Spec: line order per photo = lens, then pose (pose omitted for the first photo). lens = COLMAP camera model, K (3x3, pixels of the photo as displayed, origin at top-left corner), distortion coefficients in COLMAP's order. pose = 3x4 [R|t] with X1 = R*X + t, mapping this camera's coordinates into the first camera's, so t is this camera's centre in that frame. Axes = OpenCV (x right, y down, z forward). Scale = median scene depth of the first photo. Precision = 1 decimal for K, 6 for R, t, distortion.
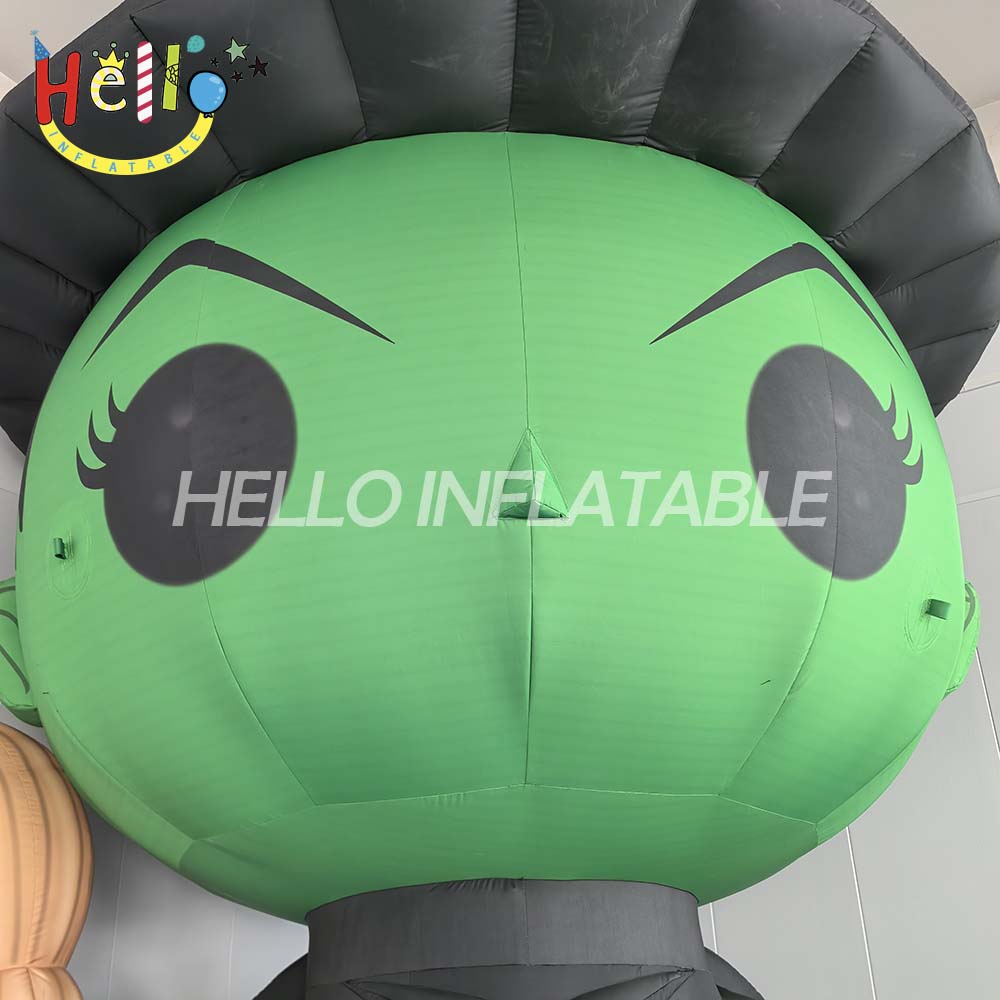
lens RADIAL K [[1043.0, 0, 500.3], [0, 1043.0, 519.5], [0, 0, 1]] dist [0.050623, -0.110625]
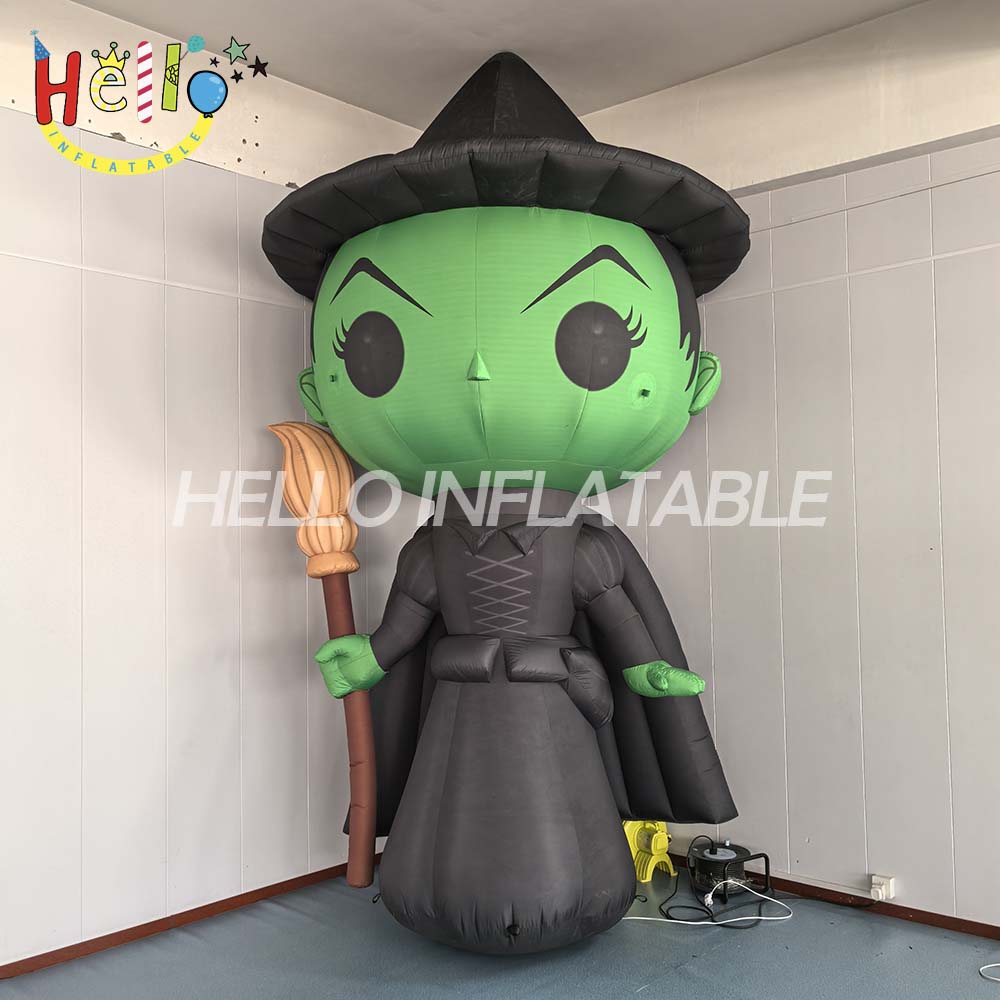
lens RADIAL K [[1059.1, 0, 500.0], [0, 1059.1, 500.0], [0, 0, 1]] dist [0.020422, -0.006426]
pose [[0.980341, 0.011076, -0.197000, 0.542608], [0.062129, 0.930308, 0.361478, -0.608466], [0.187274, -0.366611, 0.911331, -1.503434]]
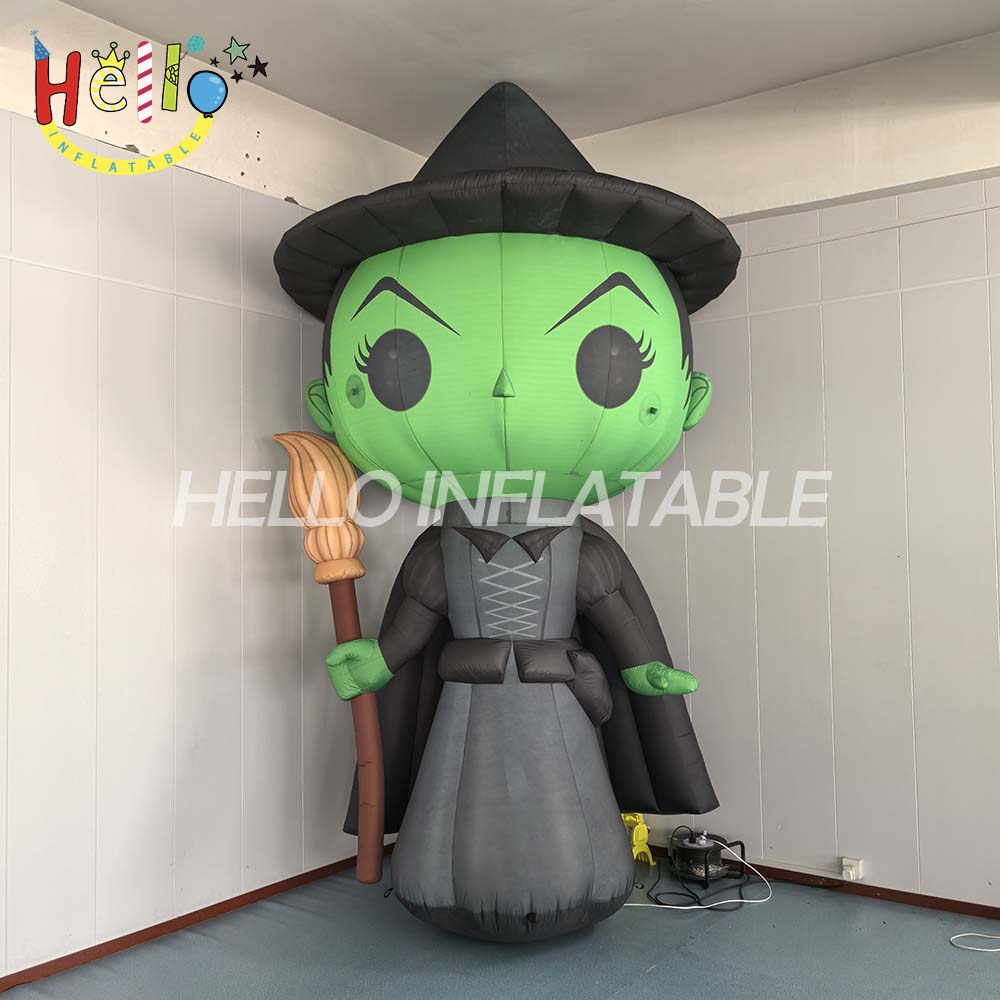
lens RADIAL K [[1059.1, 0, 500.0], [0, 1059.1, 500.0], [0, 0, 1]] dist [0.020422, -0.006426]
pose [[0.995214, 0.017948, -0.096055, 0.260599], [0.018136, 0.931981, 0.362053, -0.684214], [0.096020, -0.362062, 0.927195, -1.666743]]
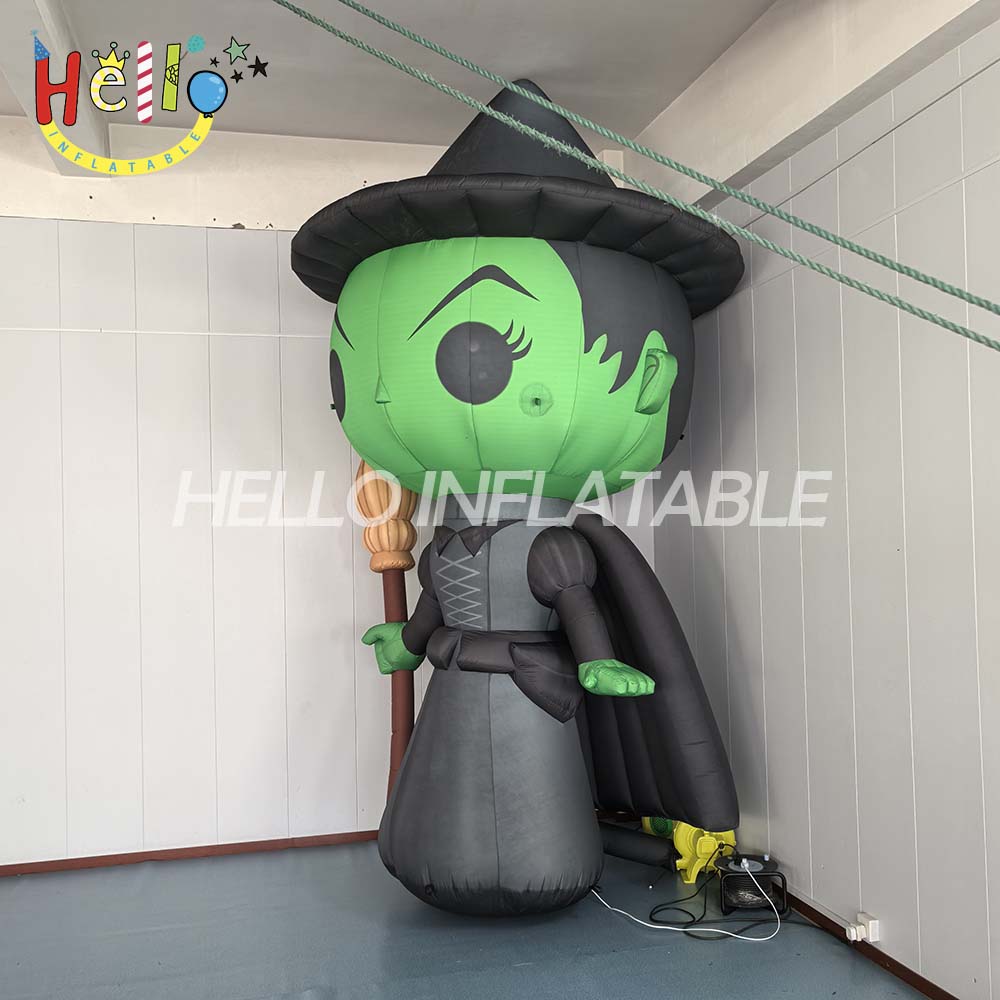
lens RADIAL K [[1043.0, 0, 500.3], [0, 1043.0, 519.5], [0, 0, 1]] dist [0.050623, -0.110625]
pose [[0.711199, 0.005445, -0.702969, 2.112935], [0.278922, 0.915708, 0.289279, -0.419116], [0.645289, -0.401808, 0.649732, -0.906820]]
